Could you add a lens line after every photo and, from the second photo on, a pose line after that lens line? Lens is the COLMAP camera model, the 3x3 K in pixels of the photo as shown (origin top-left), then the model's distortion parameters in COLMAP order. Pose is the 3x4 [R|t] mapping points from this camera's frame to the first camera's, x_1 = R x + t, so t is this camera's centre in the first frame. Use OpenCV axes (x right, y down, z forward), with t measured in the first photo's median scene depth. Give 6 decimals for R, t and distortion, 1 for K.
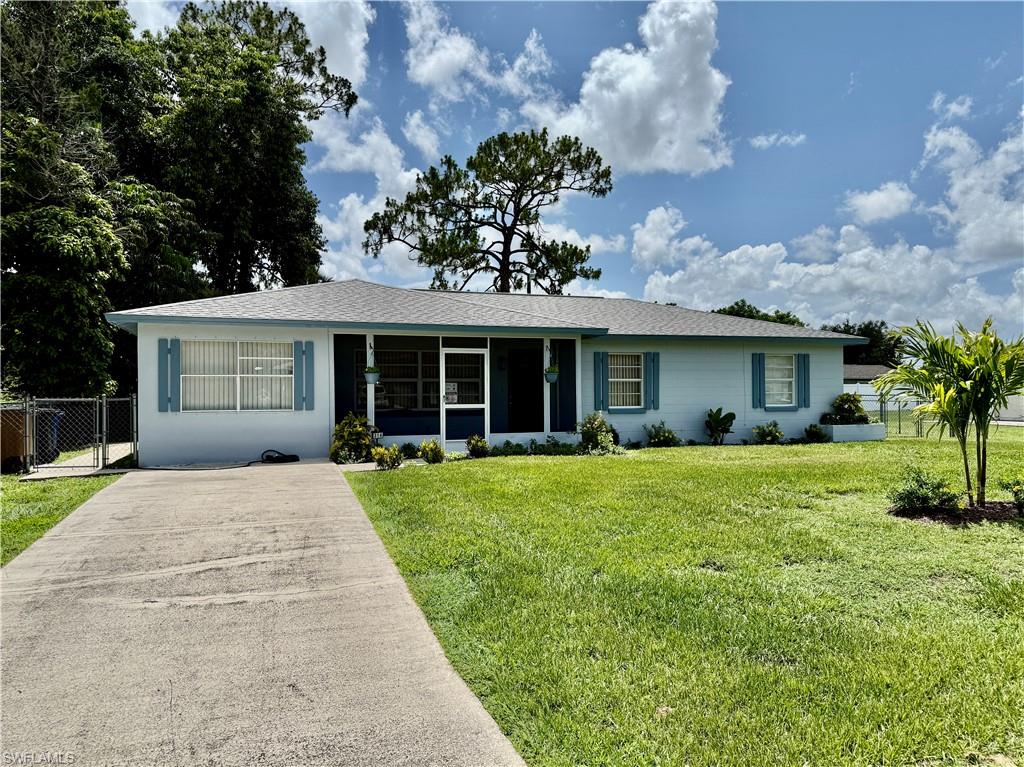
lens RADIAL K [[689.5, 0, 512.0], [0, 689.5, 383.5], [0, 0, 1]] dist [0.039984, -0.001340]
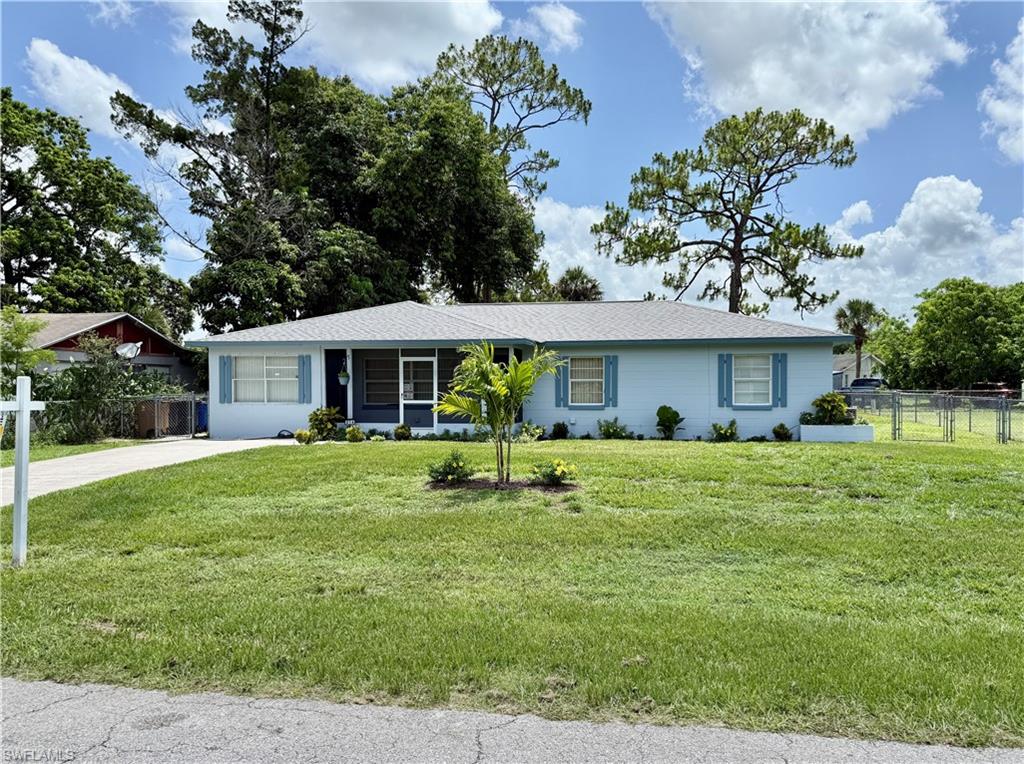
lens RADIAL K [[723.1, 0, 512.0], [0, 723.1, 382.0], [0, 0, 1]] dist [0.004619, -0.000828]
pose [[0.898146, 0.000902, -0.439697, 0.572374], [0.003364, 0.999955, 0.008924, -0.013017], [0.439685, -0.009494, 0.898102, -0.120470]]
